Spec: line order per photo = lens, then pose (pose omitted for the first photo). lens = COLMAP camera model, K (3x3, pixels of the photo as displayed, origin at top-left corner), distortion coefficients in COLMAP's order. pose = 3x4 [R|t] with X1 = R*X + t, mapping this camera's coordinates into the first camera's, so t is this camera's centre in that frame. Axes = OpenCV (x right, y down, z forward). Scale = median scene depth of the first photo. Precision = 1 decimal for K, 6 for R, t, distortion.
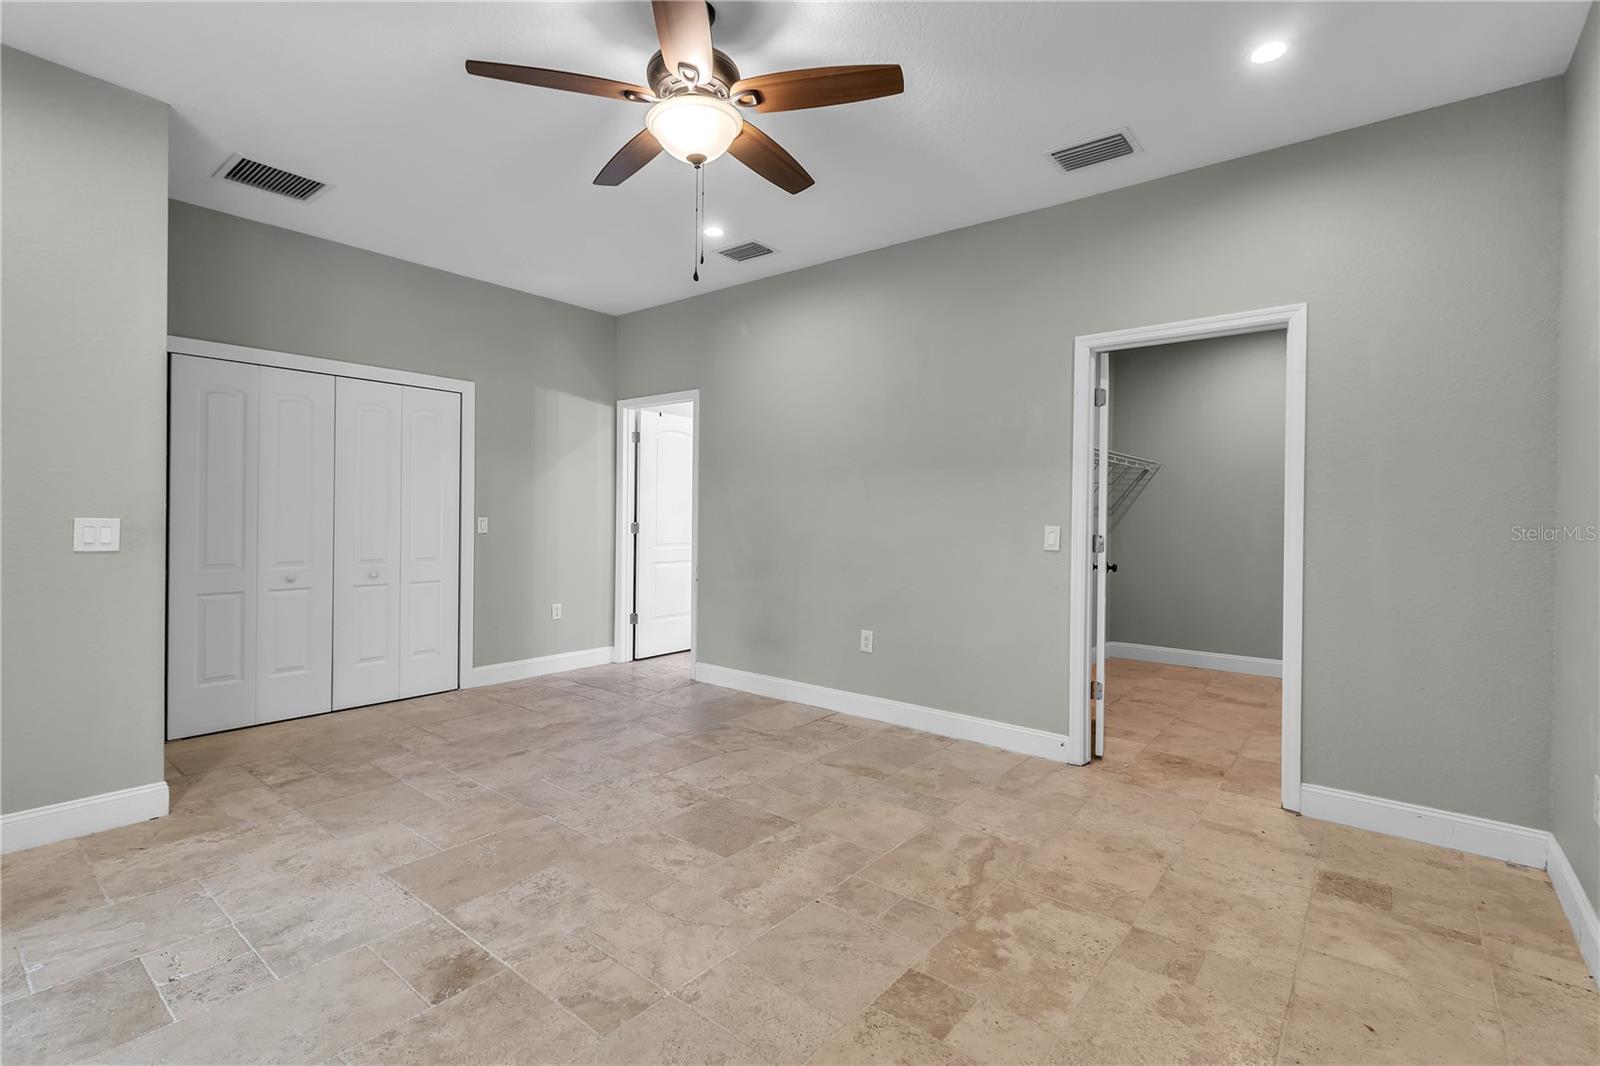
lens RADIAL K [[732.6, 0, 799.6], [0, 732.6, 520.1], [0, 0, 1]] dist [0.001517, 0.000253]
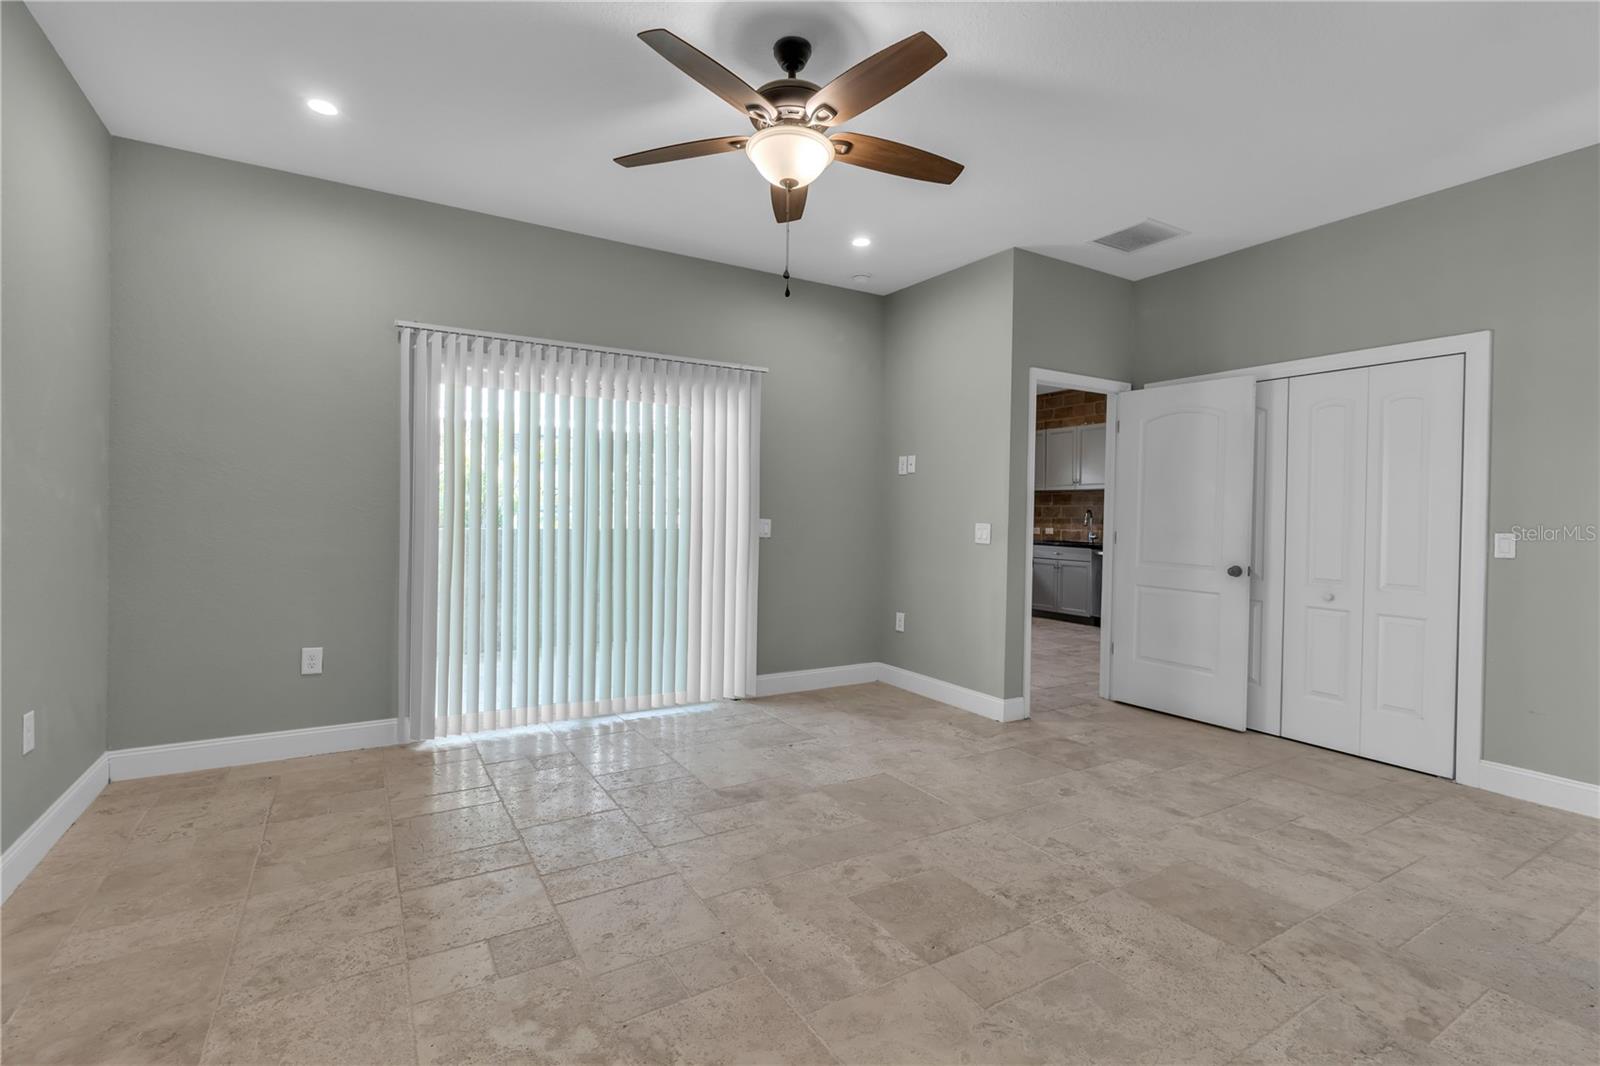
lens RADIAL K [[732.6, 0, 799.6], [0, 732.6, 520.1], [0, 0, 1]] dist [0.001517, 0.000253]
pose [[-0.341934, -0.007336, -0.939695, 0.664991], [-0.025292, 0.999679, 0.001398, -0.001930], [0.939384, 0.024245, -0.342010, 1.074590]]
